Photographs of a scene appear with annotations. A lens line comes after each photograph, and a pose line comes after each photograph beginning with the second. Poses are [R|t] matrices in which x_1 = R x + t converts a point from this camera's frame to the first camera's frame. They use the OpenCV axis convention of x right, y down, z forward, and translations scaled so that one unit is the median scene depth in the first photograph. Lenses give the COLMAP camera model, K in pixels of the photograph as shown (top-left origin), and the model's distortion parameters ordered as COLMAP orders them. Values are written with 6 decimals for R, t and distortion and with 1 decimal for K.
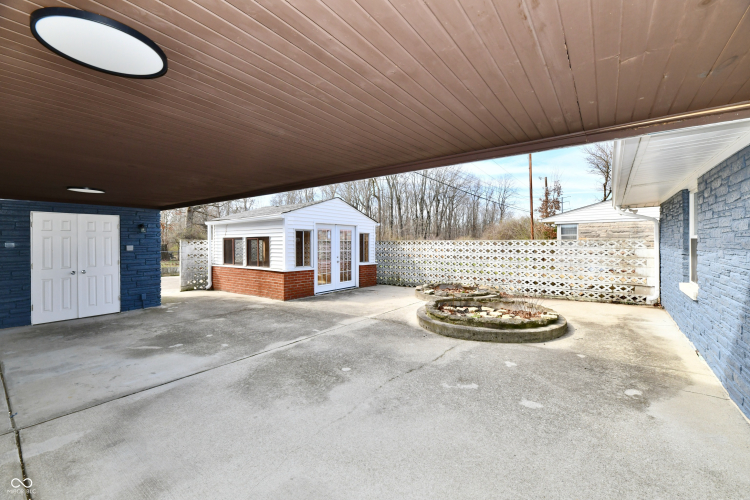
lens RADIAL K [[306.4, 0, 375.0], [0, 306.4, 242.1], [0, 0, 1]] dist [-0.000386, -0.000011]
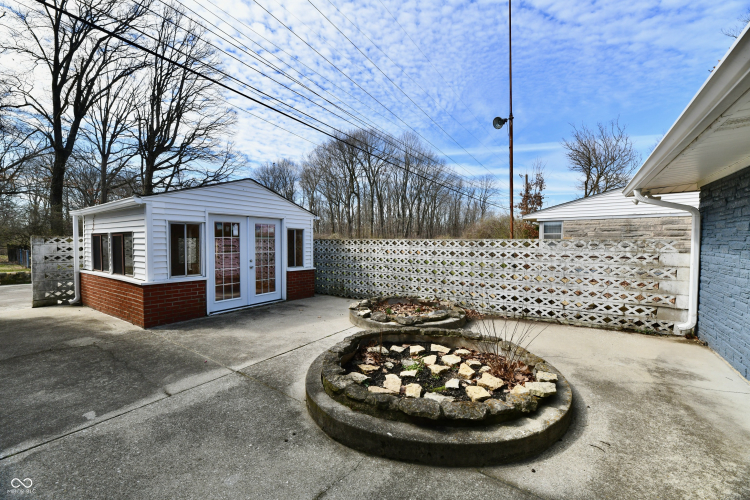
lens RADIAL K [[299.3, 0, 375.0], [0, 299.3, 250.0], [0, 0, 1]] dist [-0.001174, -0.000093]
pose [[0.998898, 0.004149, 0.046744, 0.153593], [-0.005634, 0.999482, 0.031678, -0.001744], [-0.046589, -0.031907, 0.998404, 0.300380]]
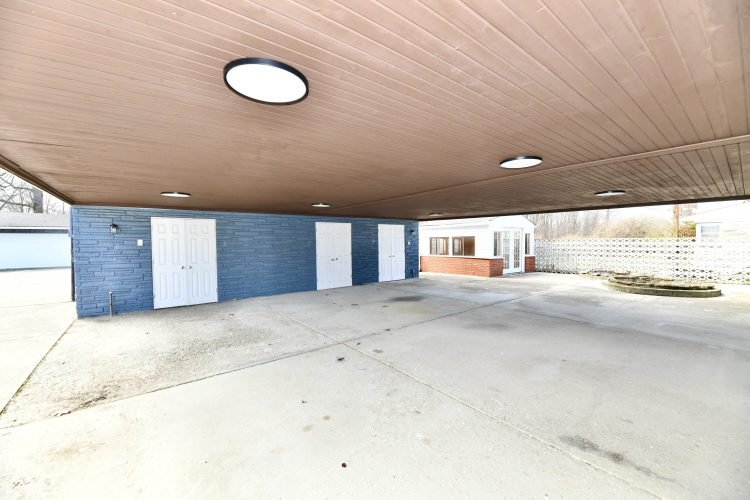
lens RADIAL K [[304.7, 0, 375.9], [0, 304.7, 265.2], [0, 0, 1]] dist [0.001813, 0.000220]
pose [[0.971643, 0.018718, -0.235709, -0.442401], [0.000302, 0.996763, 0.080401, 0.004247], [0.236451, -0.078192, 0.968492, -0.564875]]
